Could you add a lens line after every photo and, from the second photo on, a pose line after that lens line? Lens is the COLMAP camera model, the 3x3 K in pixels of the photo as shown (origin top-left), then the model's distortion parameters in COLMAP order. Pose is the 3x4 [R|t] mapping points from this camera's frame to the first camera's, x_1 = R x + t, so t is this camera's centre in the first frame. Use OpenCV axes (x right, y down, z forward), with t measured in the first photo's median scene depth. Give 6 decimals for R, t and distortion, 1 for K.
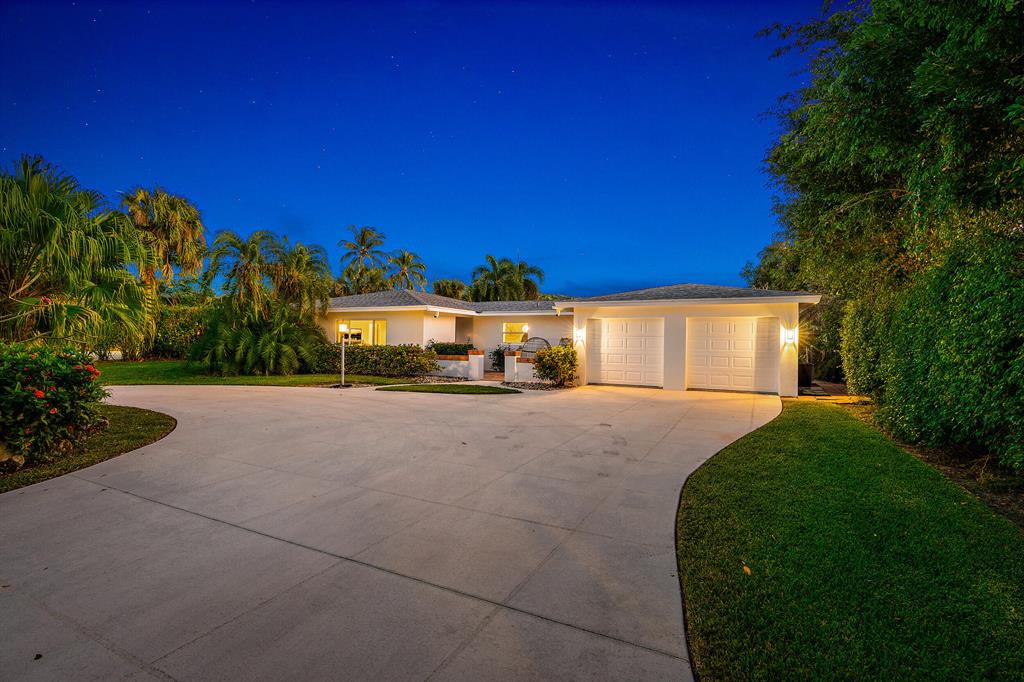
lens RADIAL K [[477.6, 0, 510.4], [0, 477.6, 341.3], [0, 0, 1]] dist [0.003489, 0.002729]
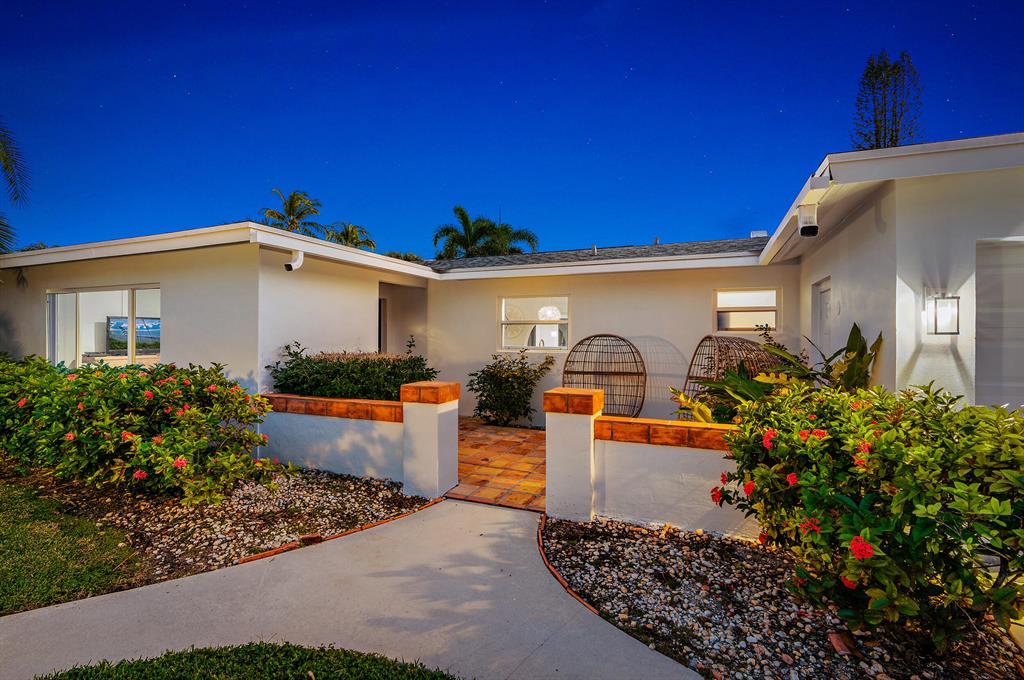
lens RADIAL K [[477.6, 0, 512.2], [0, 477.6, 335.7], [0, 0, 1]] dist [0.003489, 0.002729]
pose [[0.997261, -0.012065, 0.072974, -0.045379], [0.012020, 0.999927, 0.001064, -0.009489], [-0.072982, -0.000184, 0.997333, 0.740615]]
